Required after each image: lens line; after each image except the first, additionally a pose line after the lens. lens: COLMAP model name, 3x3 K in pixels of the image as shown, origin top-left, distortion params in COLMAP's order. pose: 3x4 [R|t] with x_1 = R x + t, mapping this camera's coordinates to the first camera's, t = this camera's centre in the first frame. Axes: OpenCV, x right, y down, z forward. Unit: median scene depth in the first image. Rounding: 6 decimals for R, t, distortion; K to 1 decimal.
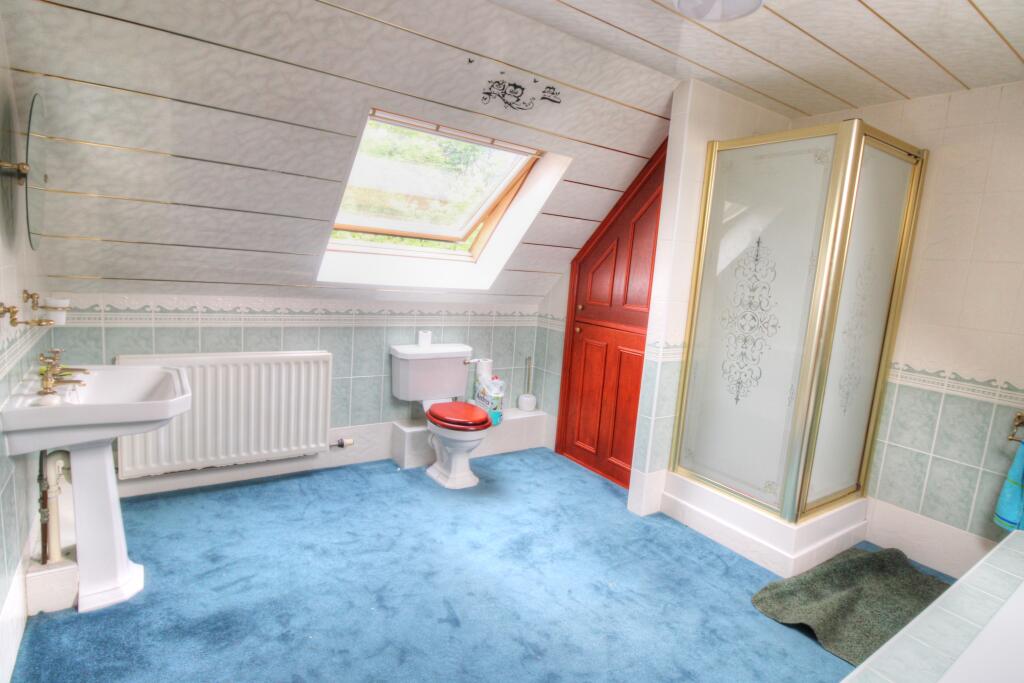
lens RADIAL K [[528.1, 0, 511.2], [0, 528.1, 341.0], [0, 0, 1]] dist [-0.002611, -0.000676]
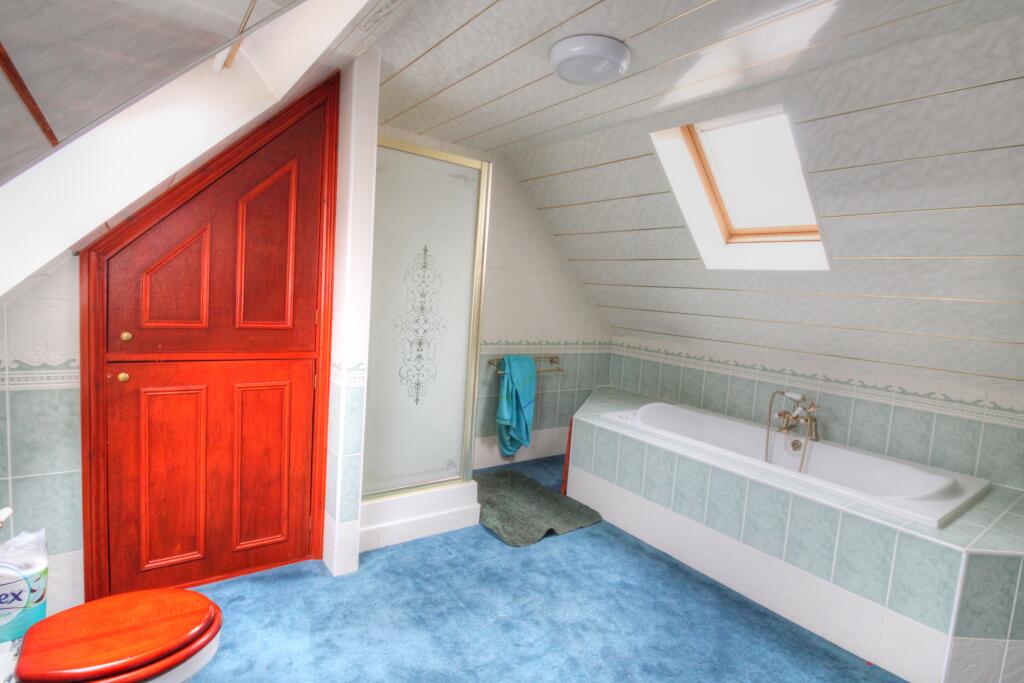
lens RADIAL K [[528.1, 0, 511.7], [0, 528.1, 342.6], [0, 0, 1]] dist [-0.002611, -0.000676]
pose [[-0.028858, -0.169392, 0.985126, -0.598759], [0.076722, 0.982254, 0.171146, -0.169109], [-0.996635, 0.080520, -0.015350, 0.837514]]
